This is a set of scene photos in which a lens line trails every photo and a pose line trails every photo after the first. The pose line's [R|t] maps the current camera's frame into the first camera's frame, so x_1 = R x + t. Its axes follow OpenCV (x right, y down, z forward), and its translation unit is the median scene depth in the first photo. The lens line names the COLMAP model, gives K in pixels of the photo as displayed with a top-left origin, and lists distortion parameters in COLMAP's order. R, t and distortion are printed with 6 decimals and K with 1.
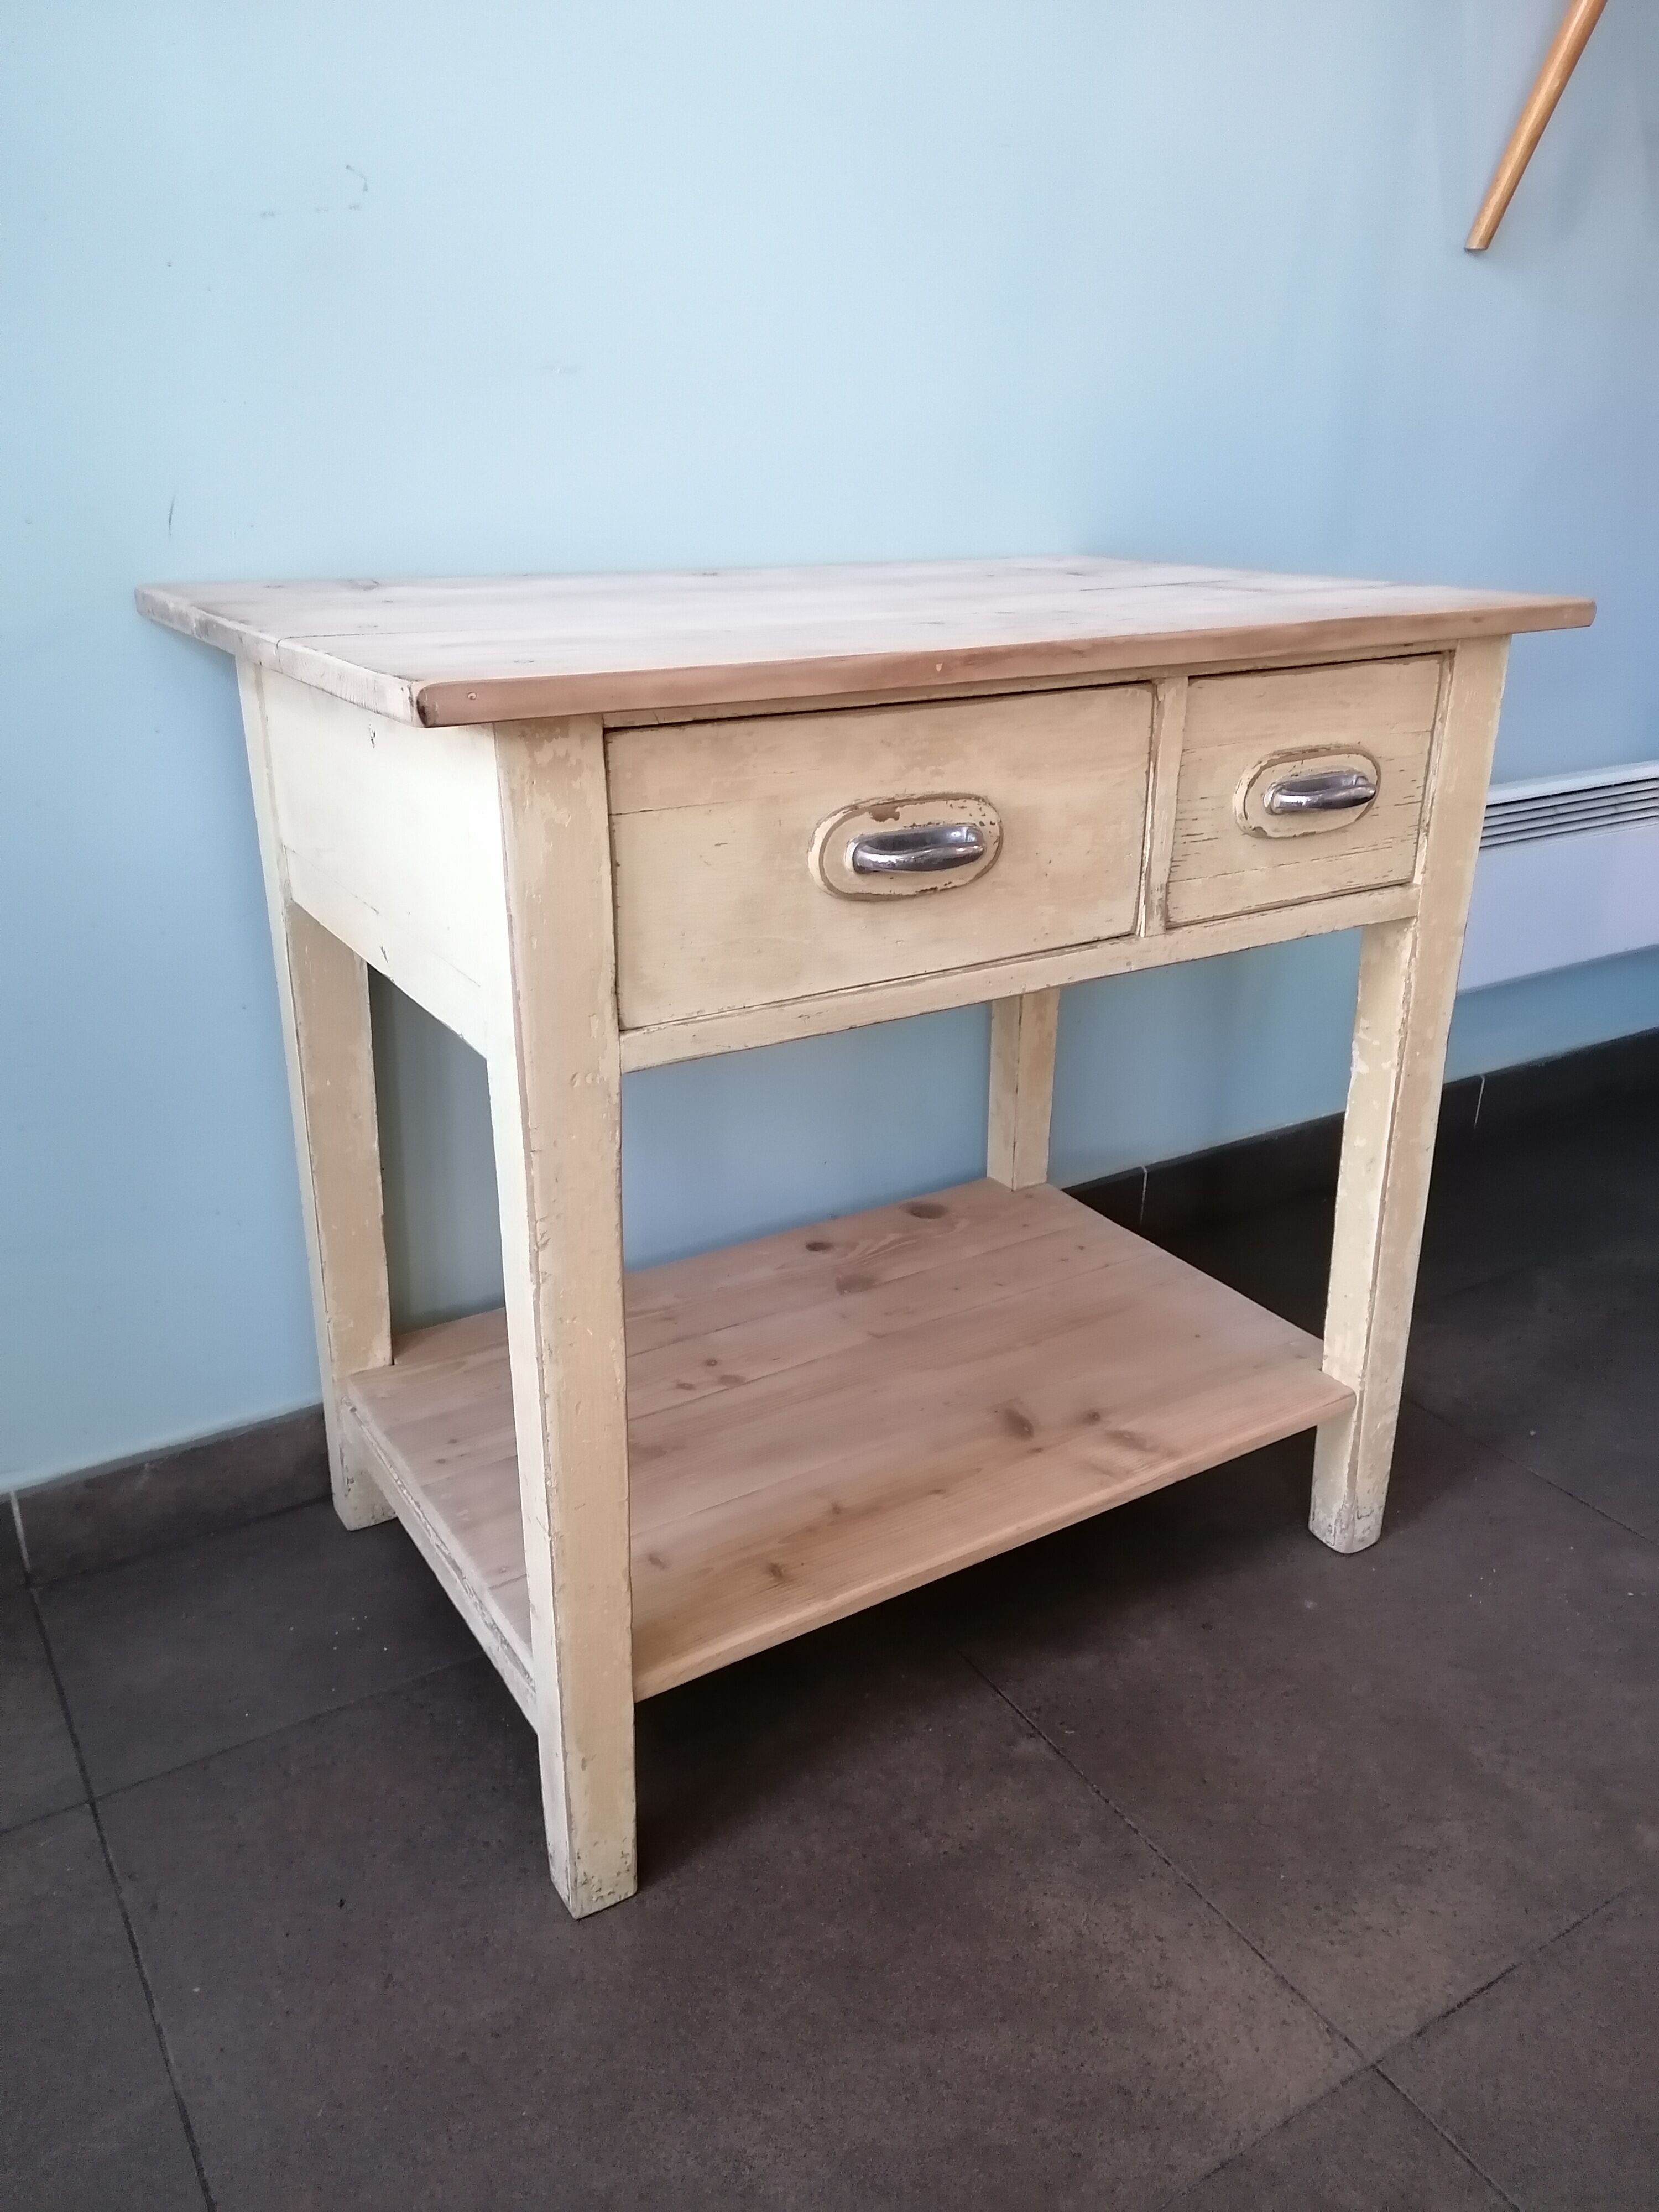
lens RADIAL K [[1651.8, 0, 836.2], [0, 1651.8, 1104.1], [0, 0, 1]] dist [0.110407, -0.156639]
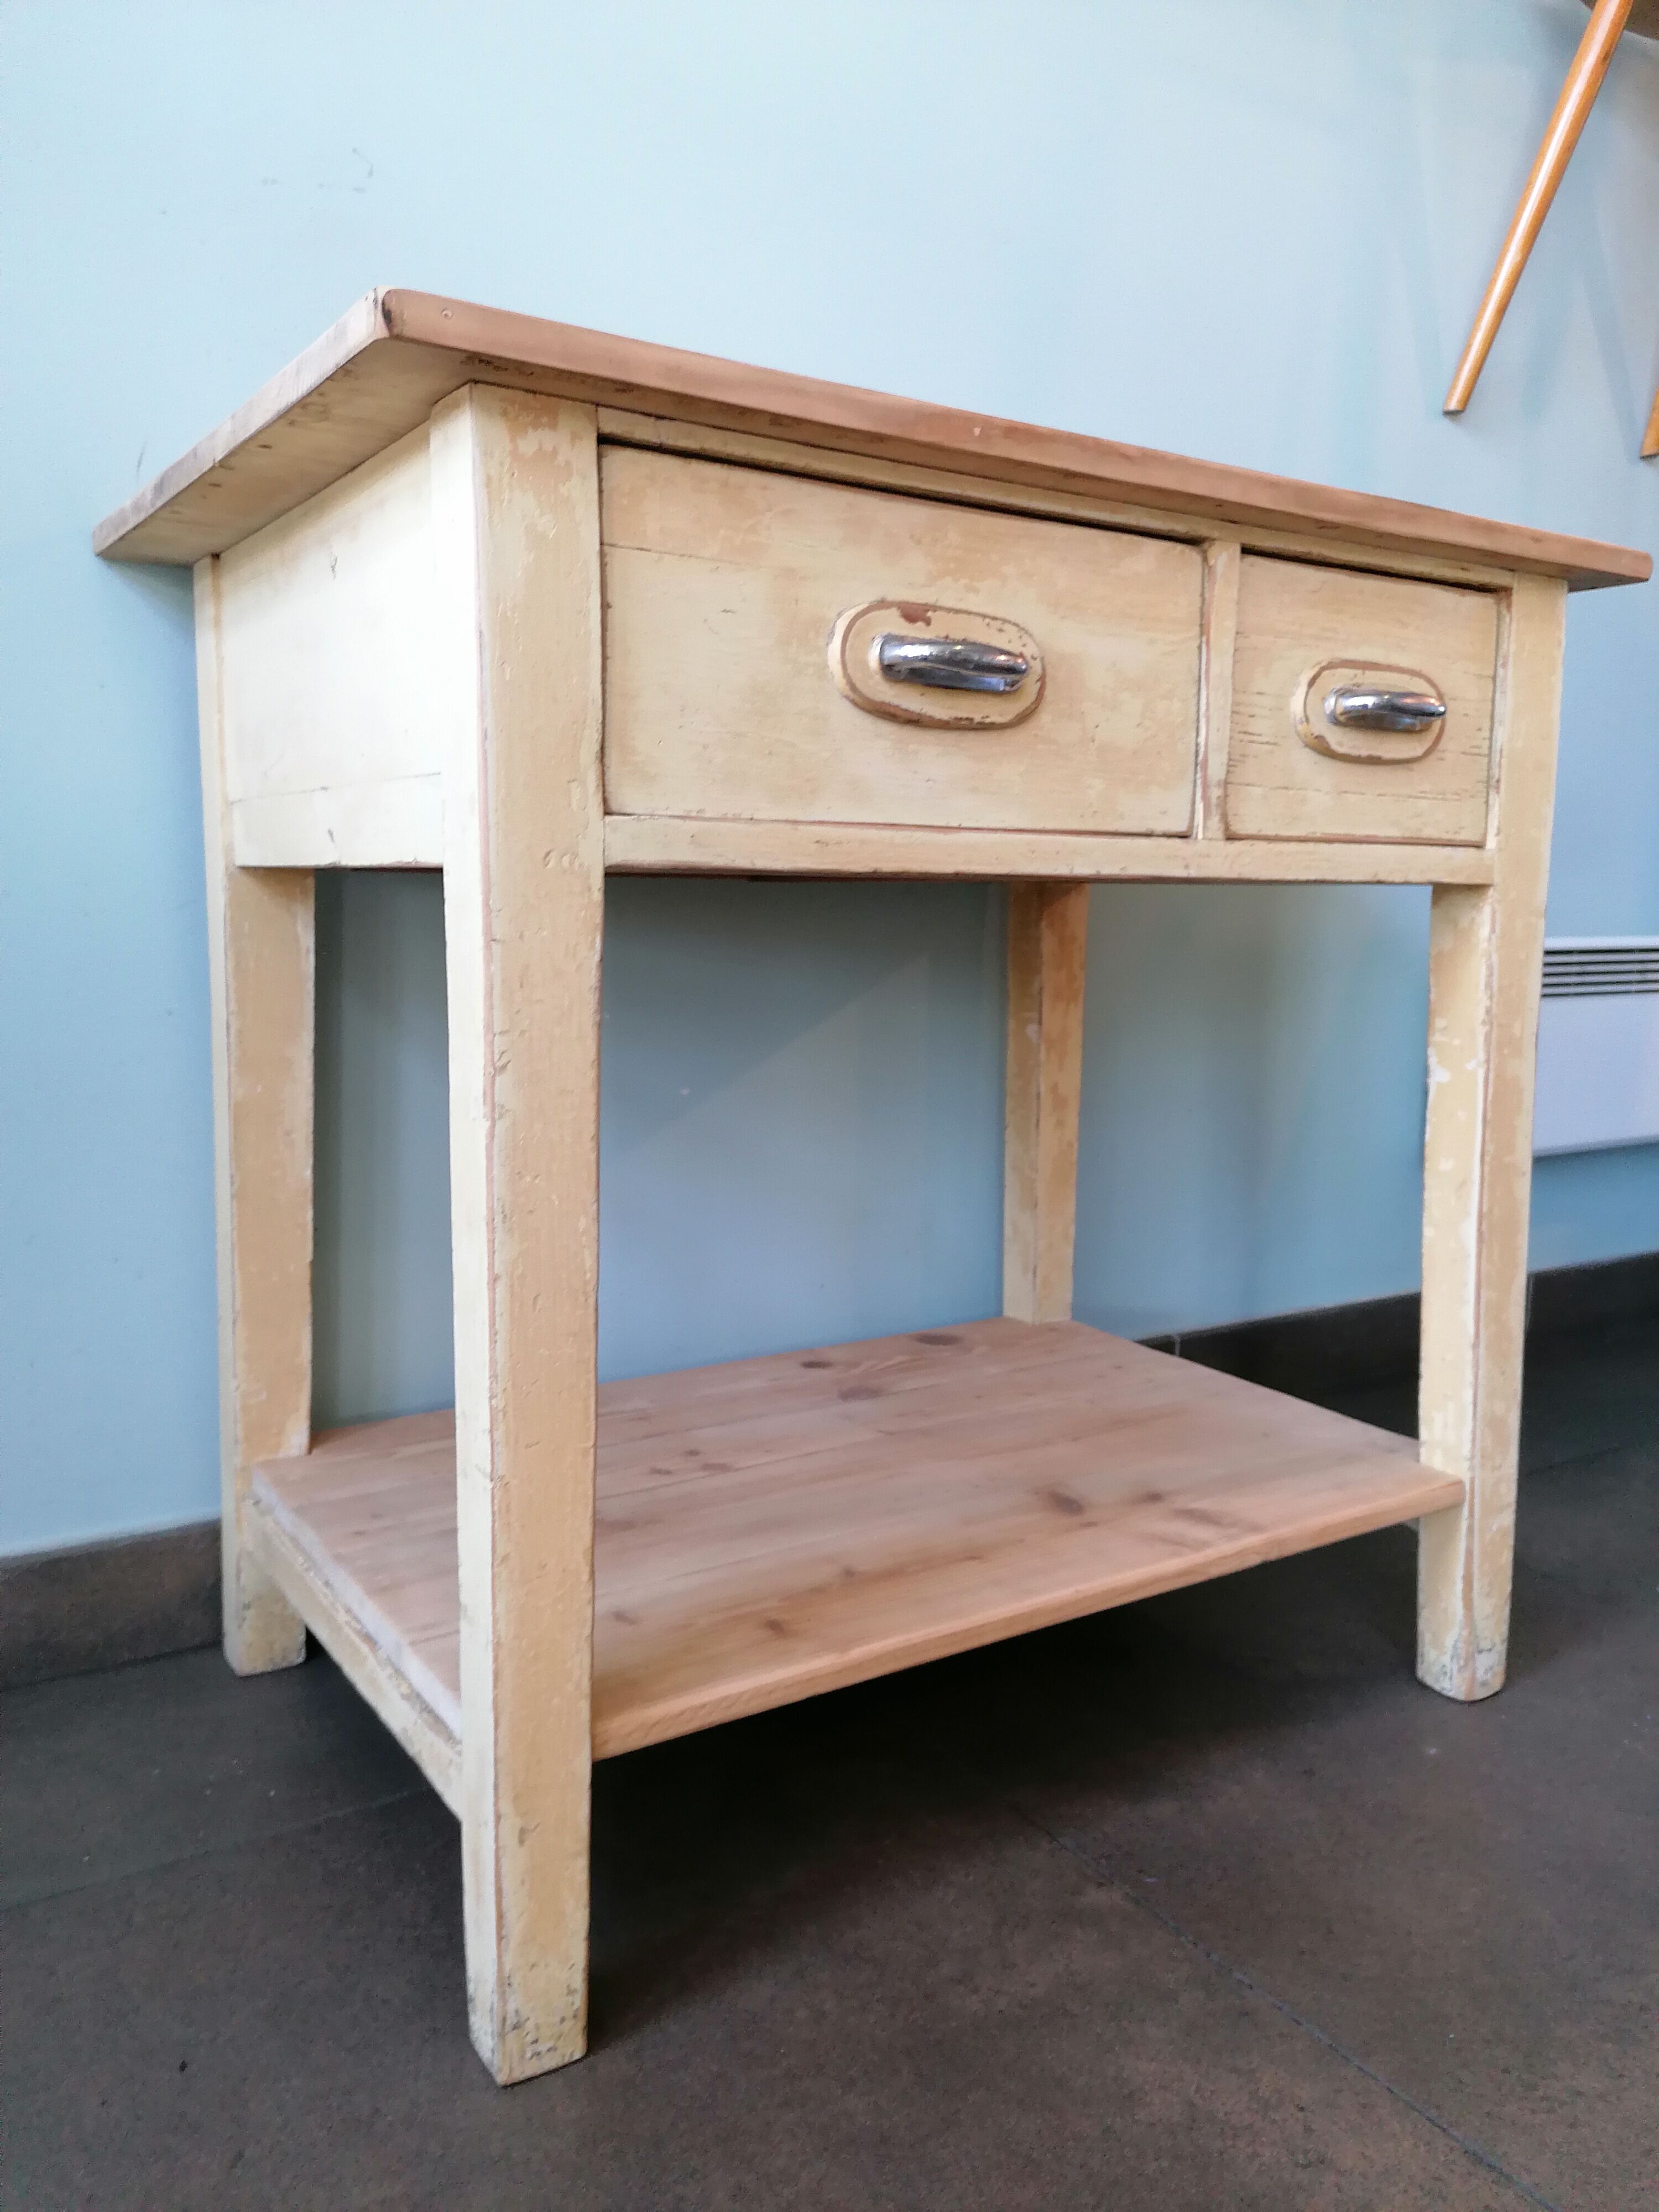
lens RADIAL K [[1660.7, 0, 831.7], [0, 1660.7, 1105.5], [0, 0, 1]] dist [0.109380, -0.152254]
pose [[0.999887, 0.002099, 0.014908, -0.022174], [0.001660, 0.968829, -0.247725, 0.241012], [-0.014964, 0.247722, 0.968716, 0.170783]]
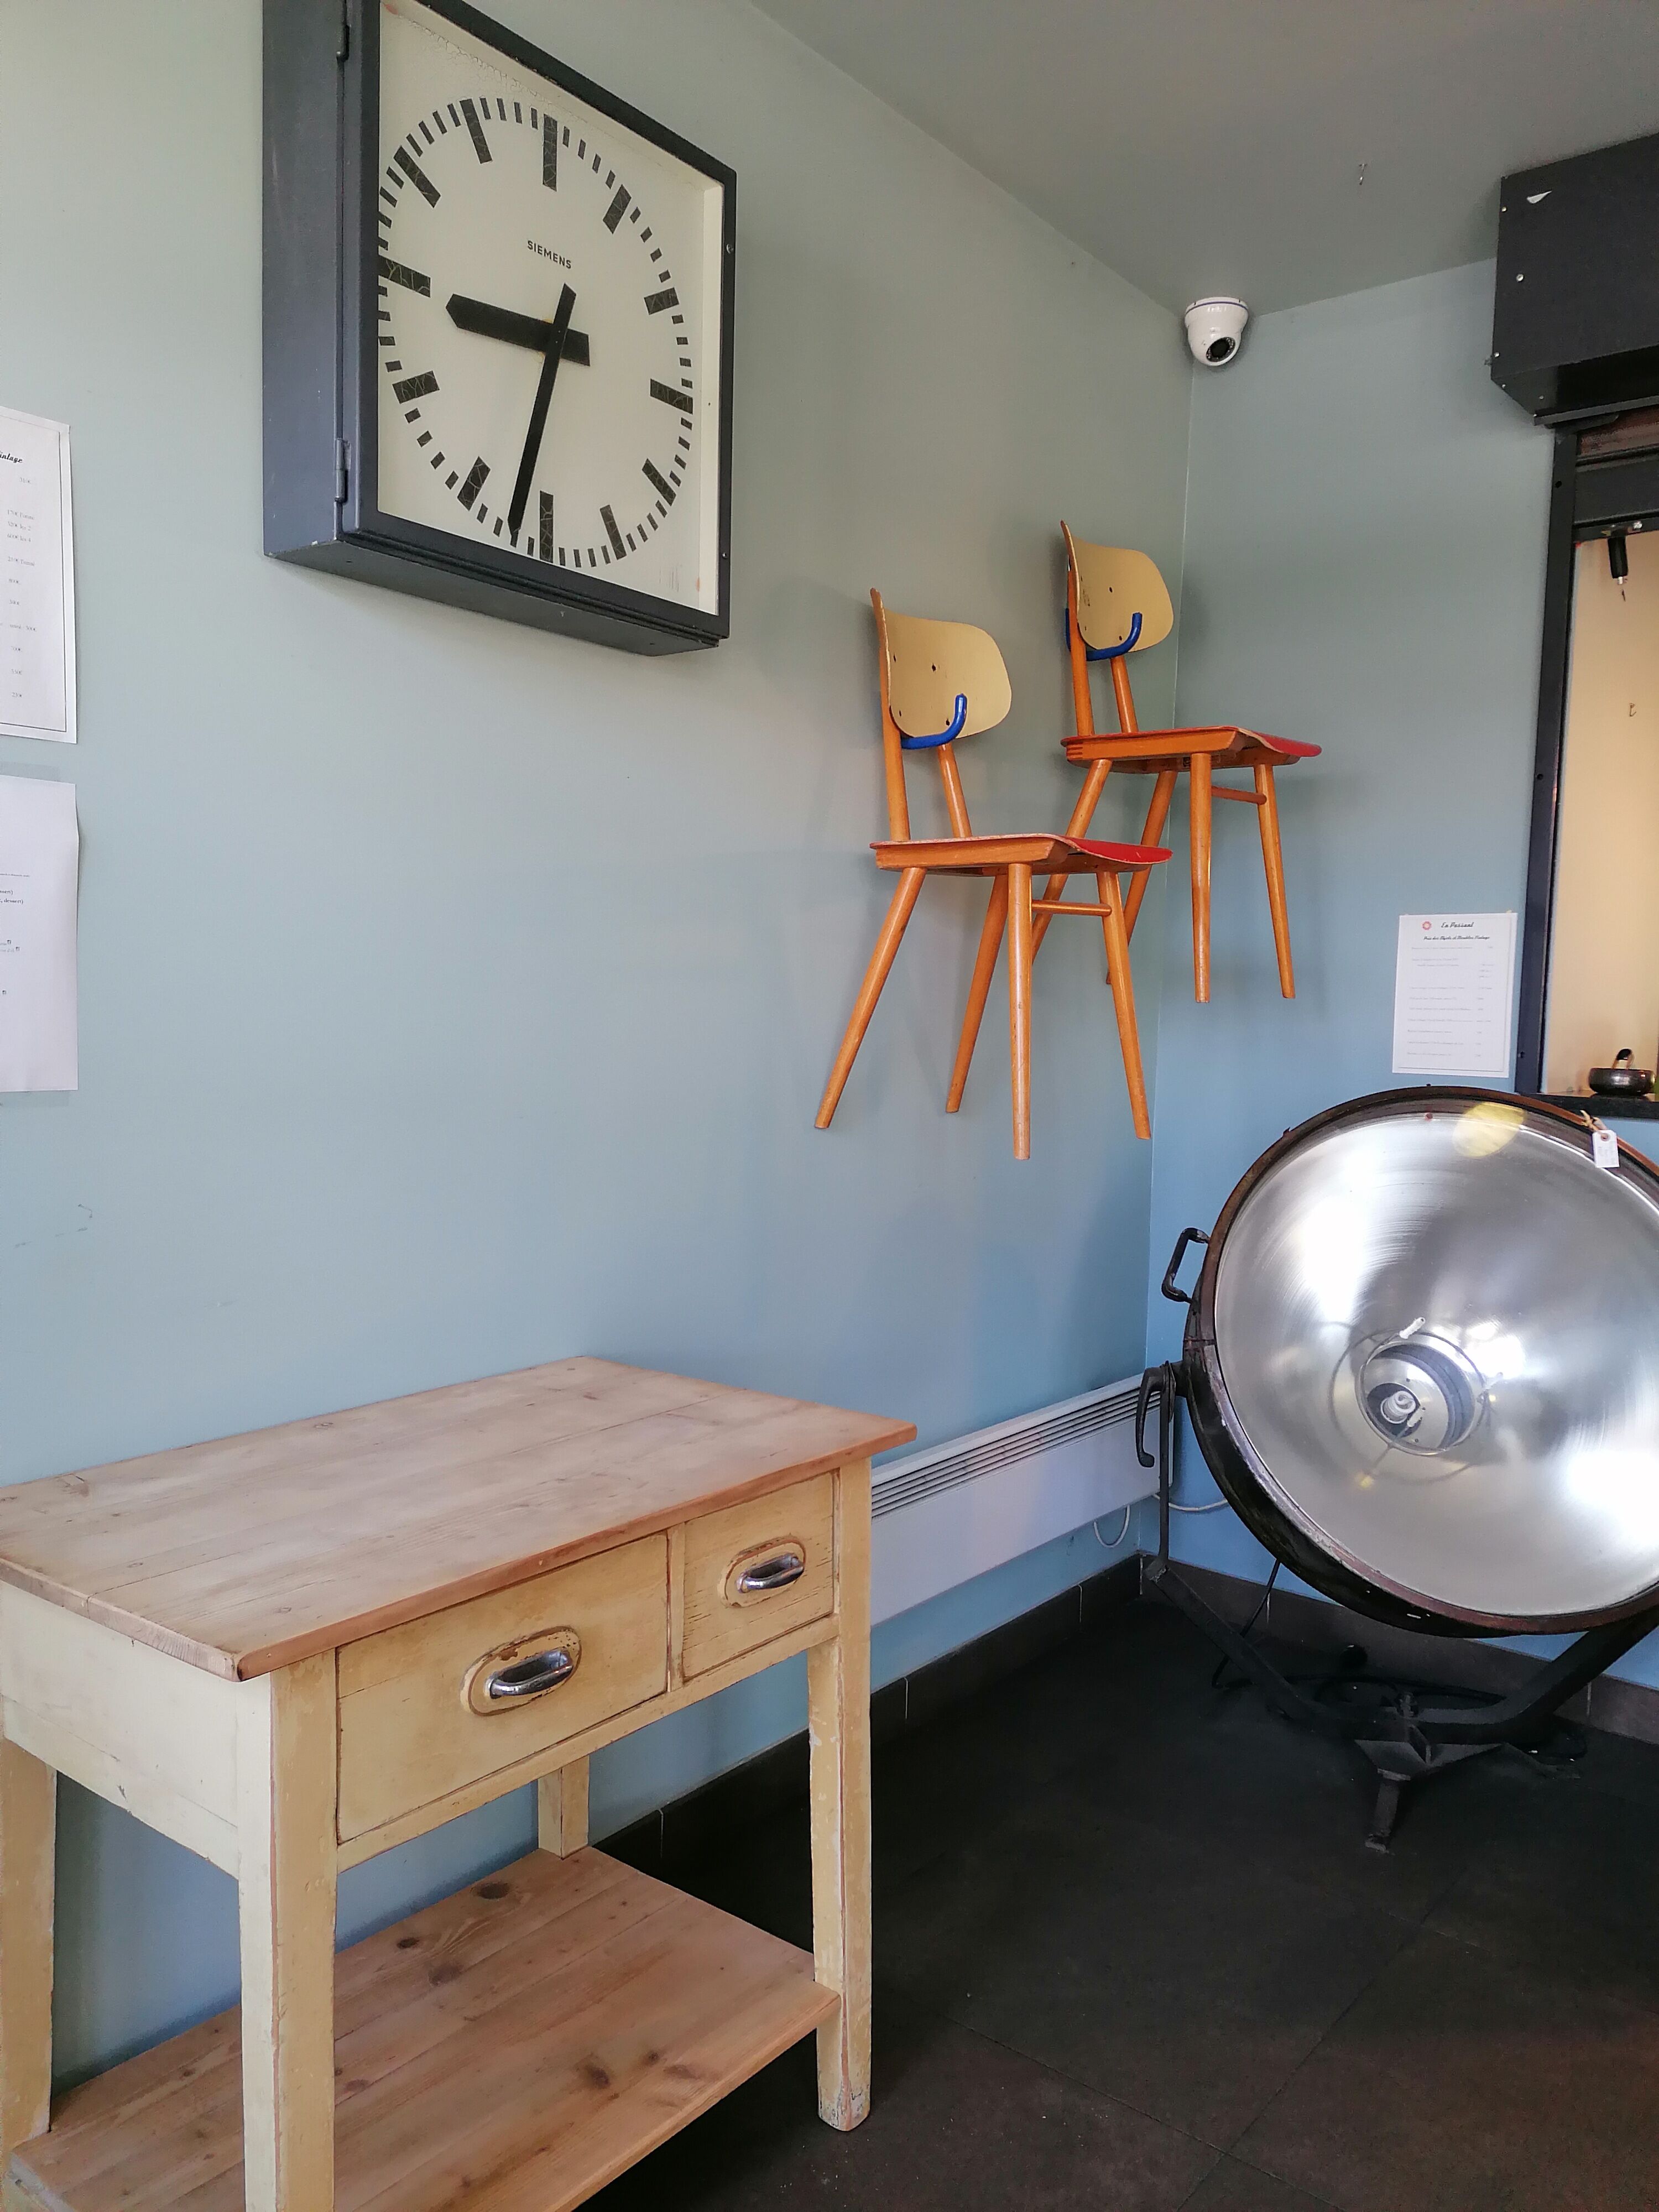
lens RADIAL K [[1643.1, 0, 838.4], [0, 1643.1, 1112.7], [0, 0, 1]] dist [0.110630, -0.137986]
pose [[0.944315, -0.020638, 0.328395, -0.145213], [0.120113, 0.950780, -0.285640, -0.142484], [-0.306336, 0.309179, 0.900315, -0.529885]]
